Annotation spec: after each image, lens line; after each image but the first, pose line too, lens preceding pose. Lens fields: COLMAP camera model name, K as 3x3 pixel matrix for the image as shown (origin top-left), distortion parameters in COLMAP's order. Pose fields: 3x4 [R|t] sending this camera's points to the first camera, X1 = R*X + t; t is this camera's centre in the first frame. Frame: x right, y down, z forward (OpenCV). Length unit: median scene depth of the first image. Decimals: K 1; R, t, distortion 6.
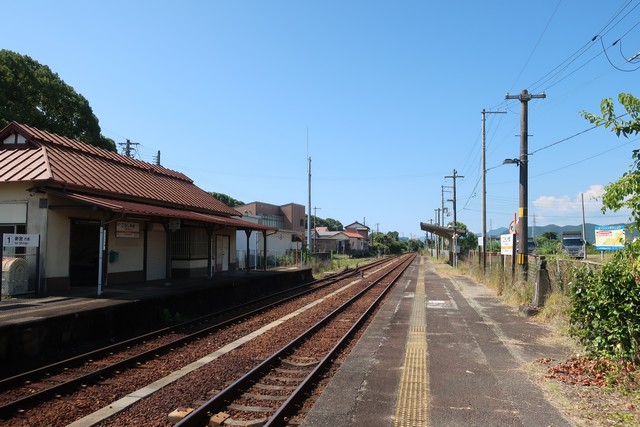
lens RADIAL K [[501.5, 0, 320.1], [0, 501.5, 213.2], [0, 0, 1]] dist [-0.004176, 0.002087]
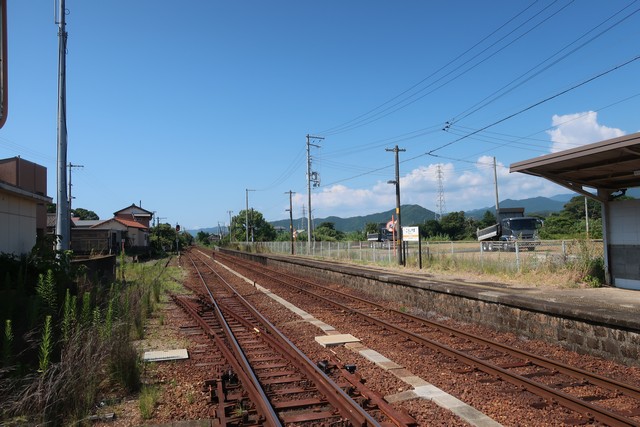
lens RADIAL K [[501.5, 0, 321.1], [0, 501.5, 215.0], [0, 0, 1]] dist [-0.004176, 0.002087]
pose [[0.890382, -0.003880, 0.455197, -0.031967], [-0.003395, 0.999879, 0.015164, 0.067603], [-0.455201, -0.015047, 0.890261, 0.996230]]
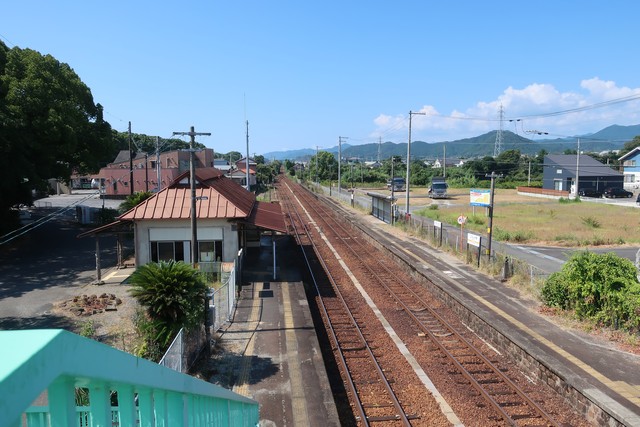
lens RADIAL K [[501.5, 0, 321.8], [0, 501.5, 214.6], [0, 0, 1]] dist [-0.004176, 0.002087]
pose [[0.954423, -0.035492, 0.296338, -0.336680], [-0.015357, 0.985749, 0.167522, -0.153638], [-0.298060, -0.164438, 0.940277, -0.290584]]
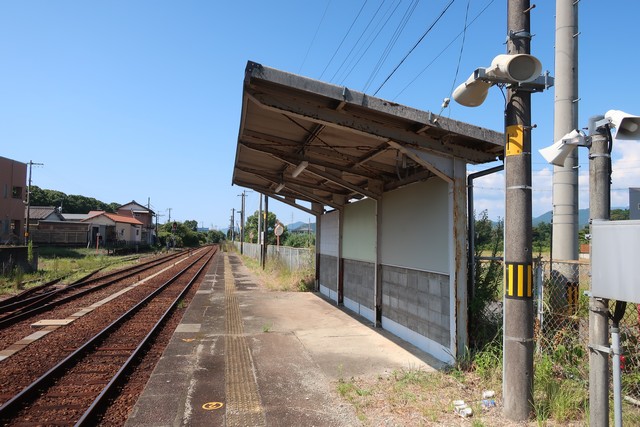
lens RADIAL K [[501.5, 0, 319.3], [0, 501.5, 213.3], [0, 0, 1]] dist [-0.004176, 0.002087]
pose [[0.924972, 0.036265, 0.378301, 0.165755], [-0.042364, 0.999072, 0.007810, 0.058548], [-0.377666, -0.023251, 0.925650, 0.853538]]
